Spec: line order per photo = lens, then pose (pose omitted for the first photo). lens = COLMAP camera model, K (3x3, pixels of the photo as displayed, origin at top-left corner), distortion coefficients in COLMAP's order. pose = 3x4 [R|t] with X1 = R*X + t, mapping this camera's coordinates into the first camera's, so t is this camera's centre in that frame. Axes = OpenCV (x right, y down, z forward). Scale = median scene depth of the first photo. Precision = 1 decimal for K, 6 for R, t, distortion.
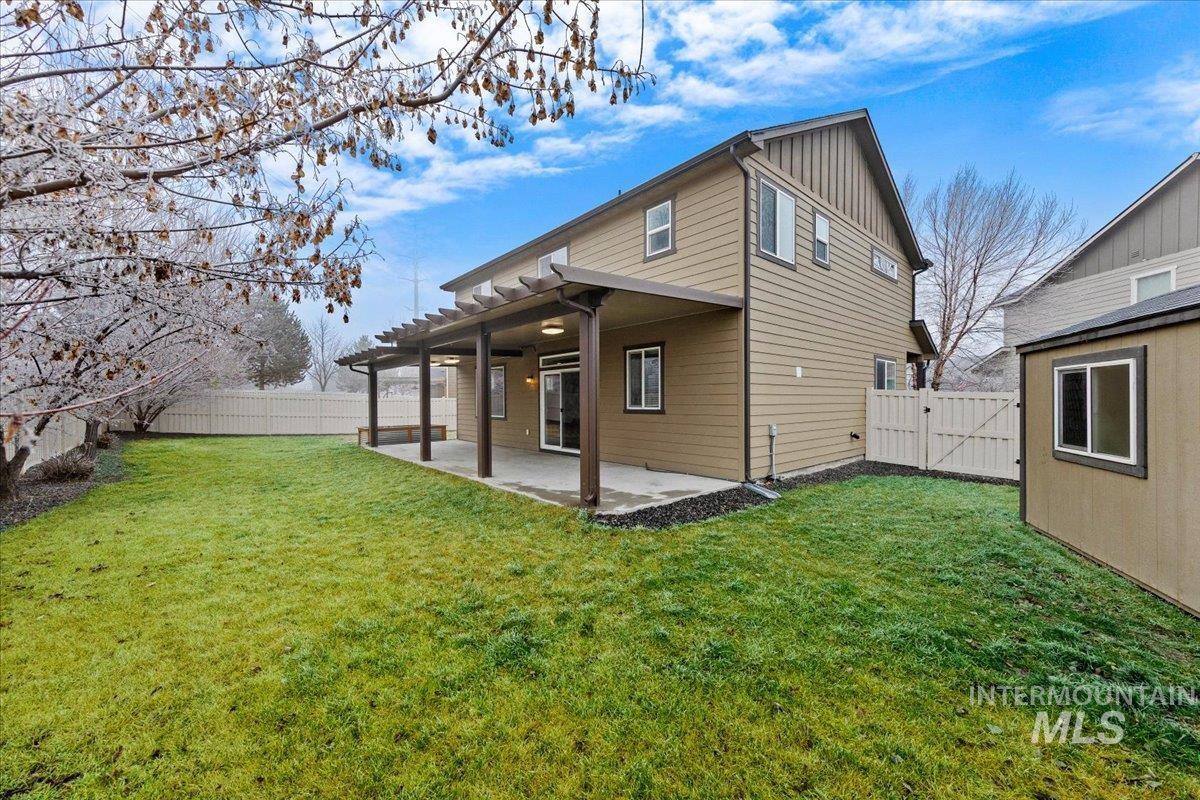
lens RADIAL K [[435.2, 0, 598.0], [0, 435.2, 402.7], [0, 0, 1]] dist [0.001819, 0.000023]
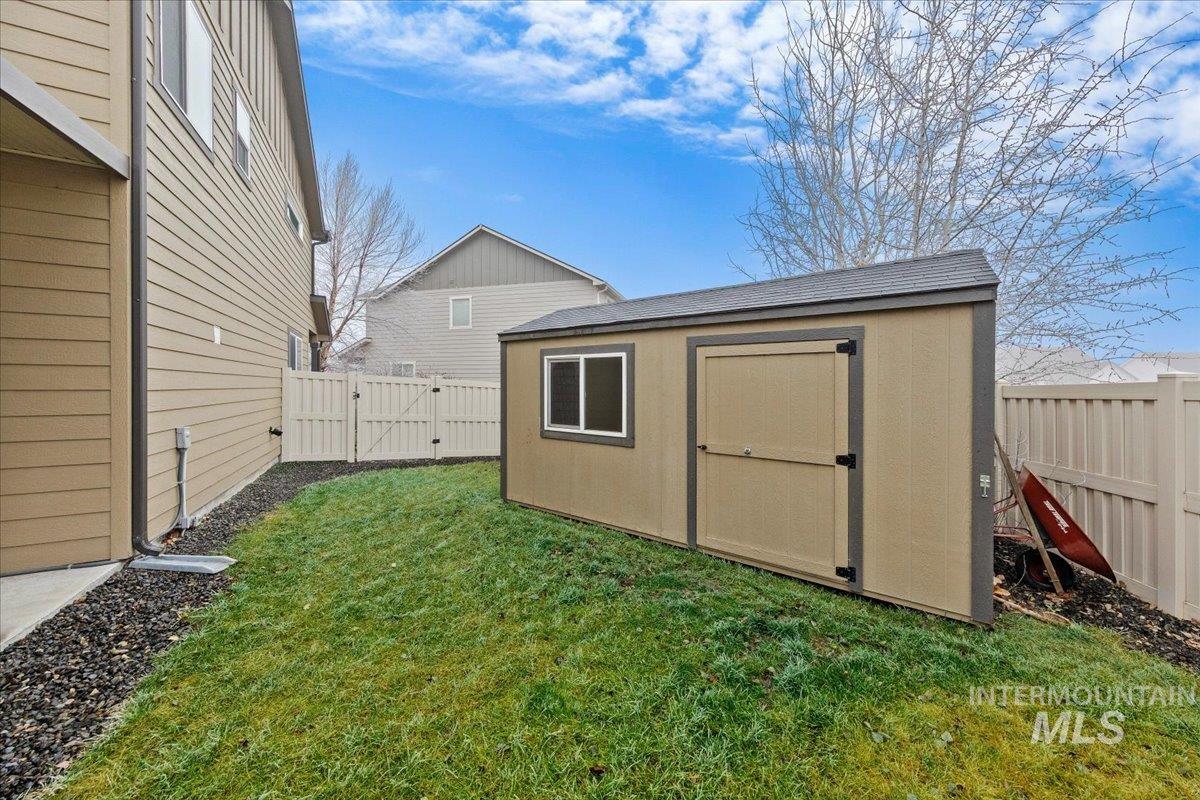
lens RADIAL K [[435.2, 0, 611.3], [0, 435.2, 385.8], [0, 0, 1]] dist [0.001819, 0.000023]
pose [[0.227370, 0.008259, 0.973773, -0.000308], [-0.003457, 0.999965, -0.007674, 0.001940], [-0.973802, -0.001621, 0.227391, 0.369530]]
